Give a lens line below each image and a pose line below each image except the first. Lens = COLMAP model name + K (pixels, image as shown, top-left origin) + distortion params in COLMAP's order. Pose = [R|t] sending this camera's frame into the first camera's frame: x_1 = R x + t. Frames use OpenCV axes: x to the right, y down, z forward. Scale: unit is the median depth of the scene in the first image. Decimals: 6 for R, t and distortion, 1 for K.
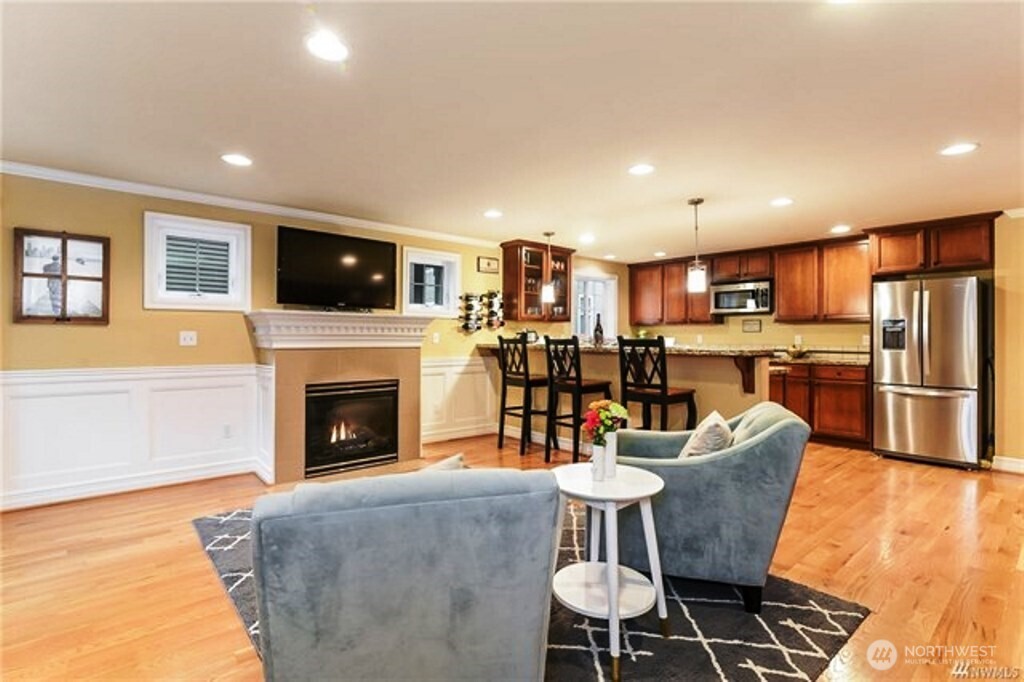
lens RADIAL K [[494.4, 0, 502.1], [0, 494.4, 337.1], [0, 0, 1]] dist [0.000198, -0.000498]
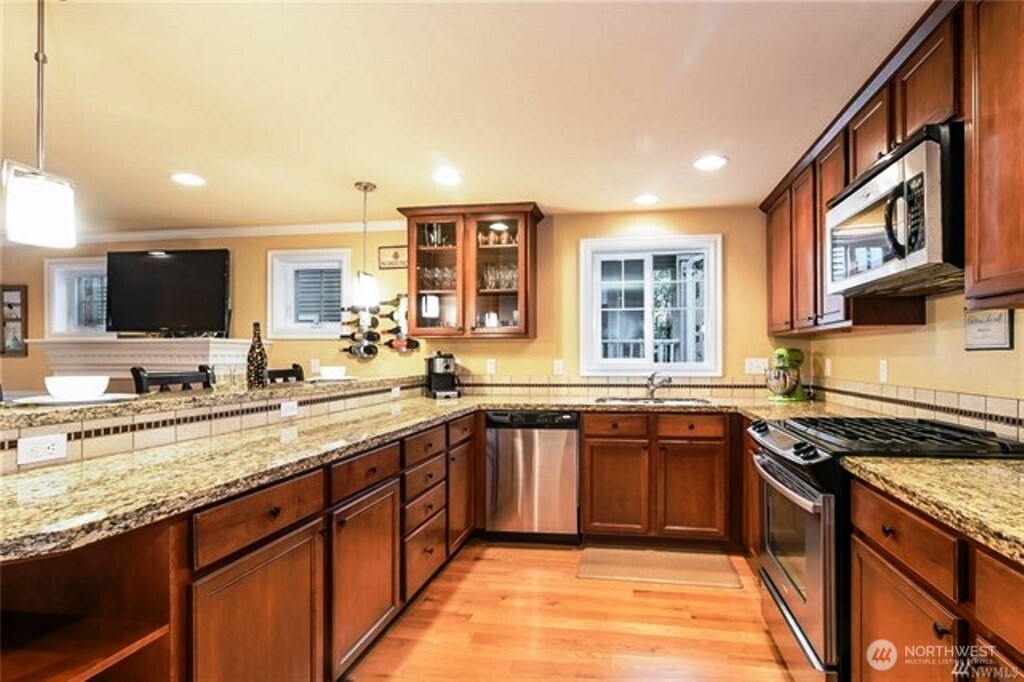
lens RADIAL K [[488.8, 0, 567.7], [0, 488.8, 354.3], [0, 0, 1]] dist [-0.000801, -0.000104]
pose [[0.666023, -0.009292, -0.745873, 0.673997], [0.006128, 0.999957, -0.006986, -0.008523], [0.745906, 0.000082, 0.666052, 0.796331]]
